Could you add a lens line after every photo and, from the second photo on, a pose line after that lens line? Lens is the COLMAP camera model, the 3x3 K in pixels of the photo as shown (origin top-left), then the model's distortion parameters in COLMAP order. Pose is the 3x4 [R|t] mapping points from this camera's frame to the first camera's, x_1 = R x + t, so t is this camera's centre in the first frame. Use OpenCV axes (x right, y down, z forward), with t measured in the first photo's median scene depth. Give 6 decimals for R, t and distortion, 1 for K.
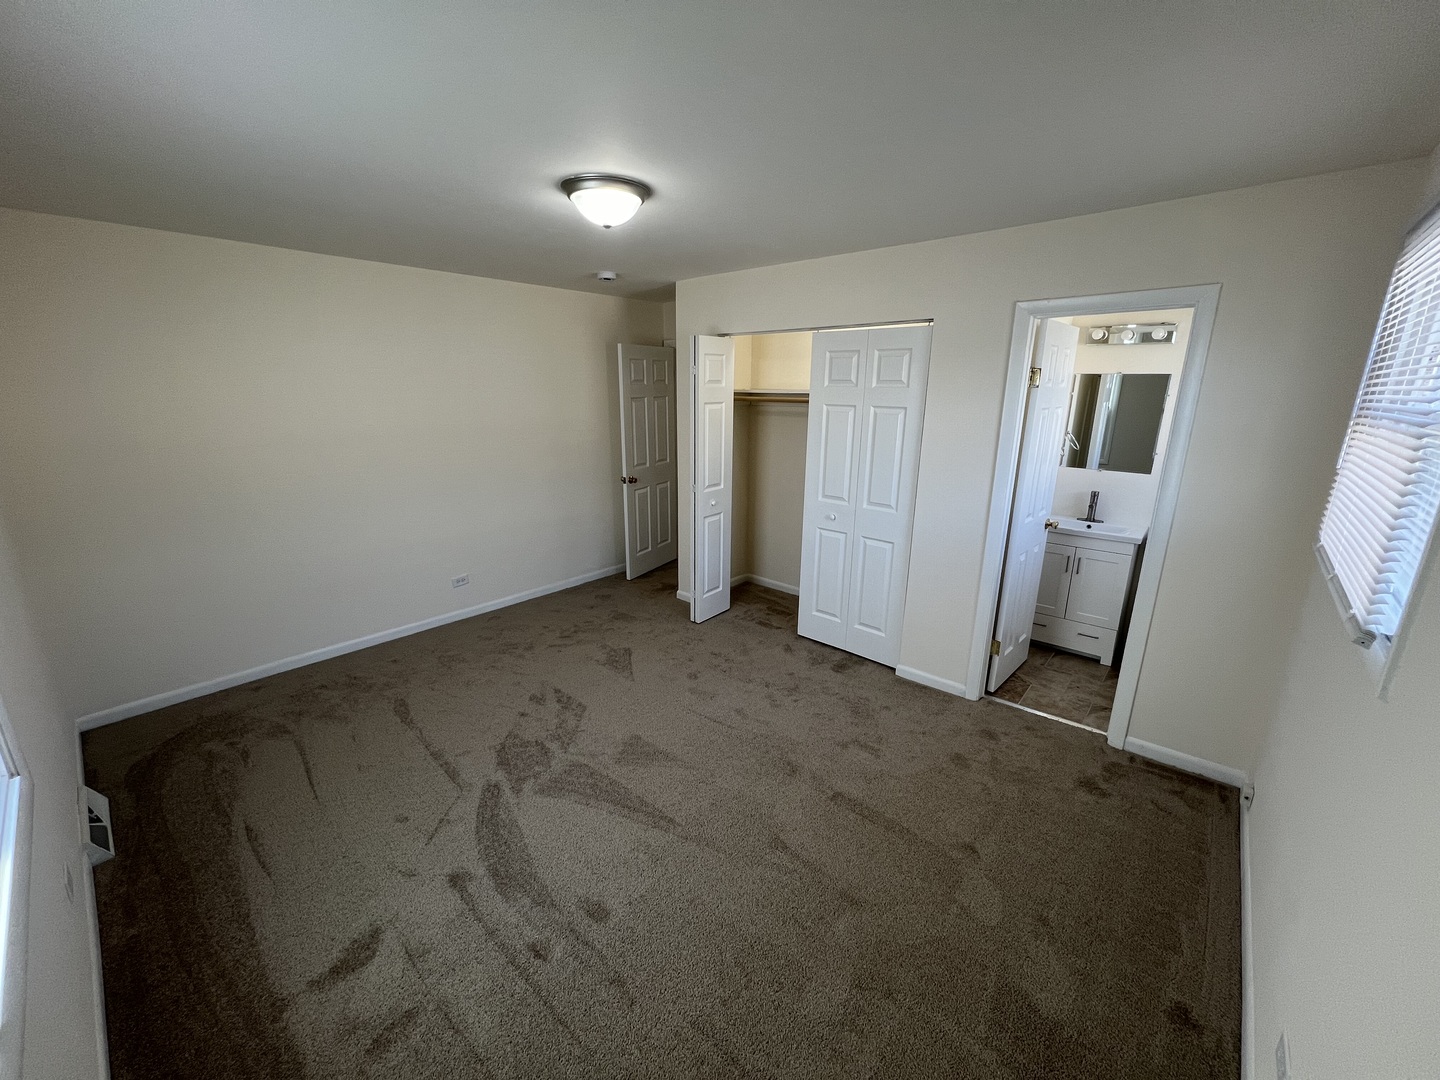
lens RADIAL K [[573.2, 0, 715.4], [0, 573.2, 534.8], [0, 0, 1]] dist [-0.001267, 0.000743]
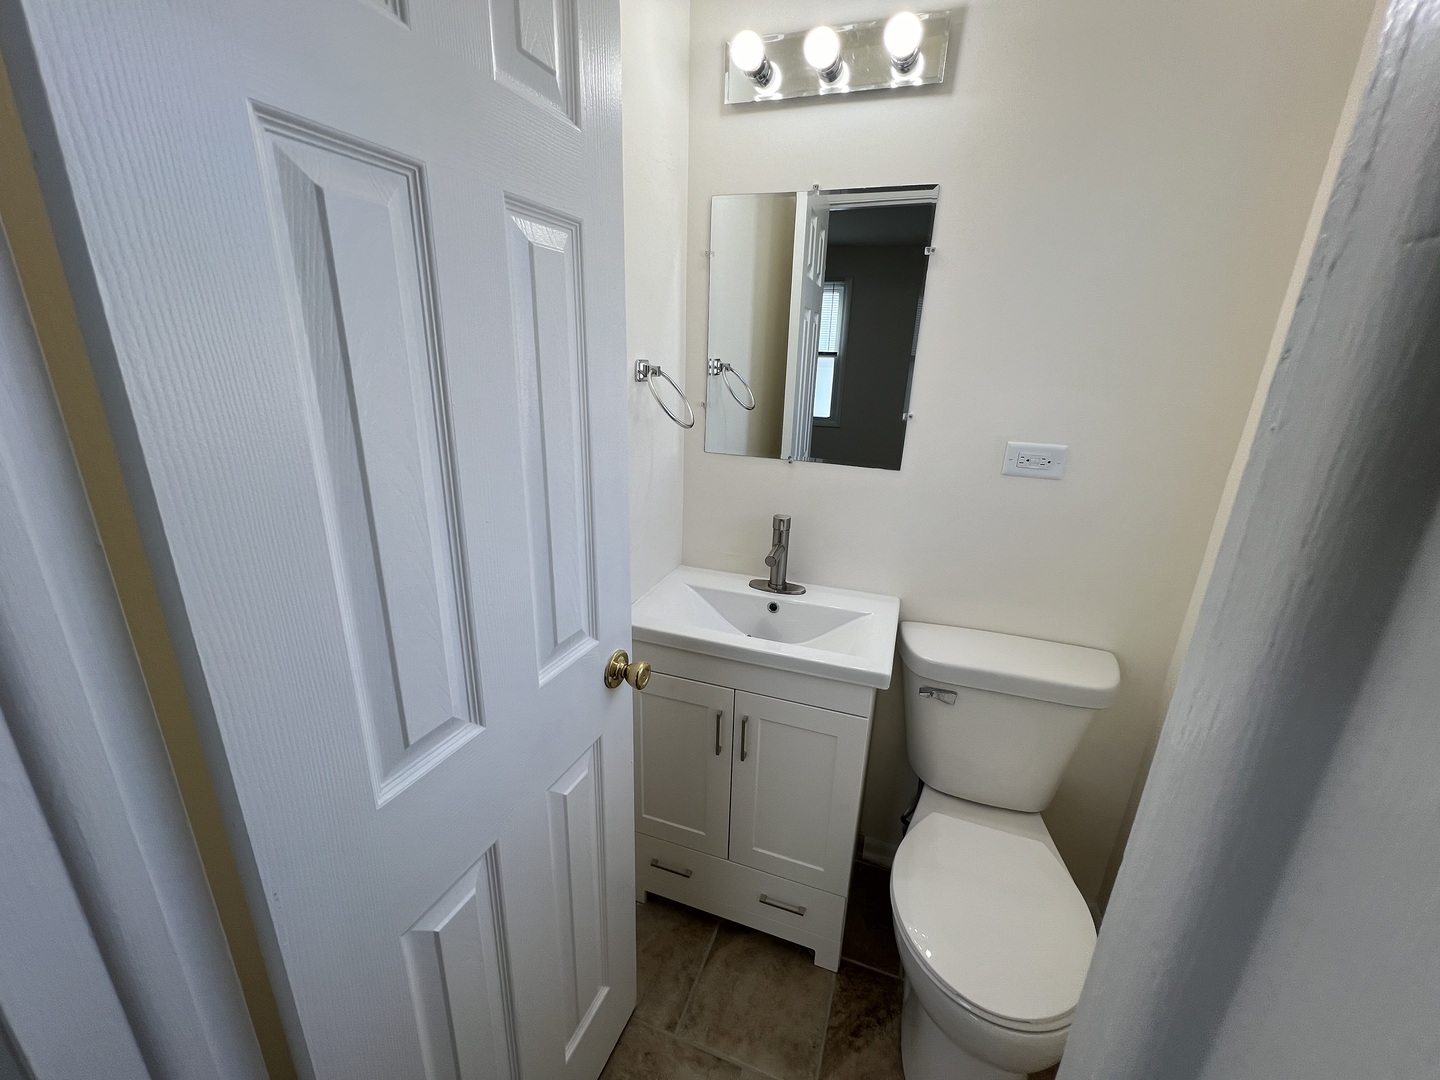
lens RADIAL K [[573.2, 0, 715.4], [0, 573.2, 534.8], [0, 0, 1]] dist [-0.001267, 0.000743]
pose [[0.926880, -0.090586, 0.364264, 0.495300], [0.068995, 0.995024, 0.071884, -0.097760], [-0.368963, -0.041496, 0.928517, 0.677573]]
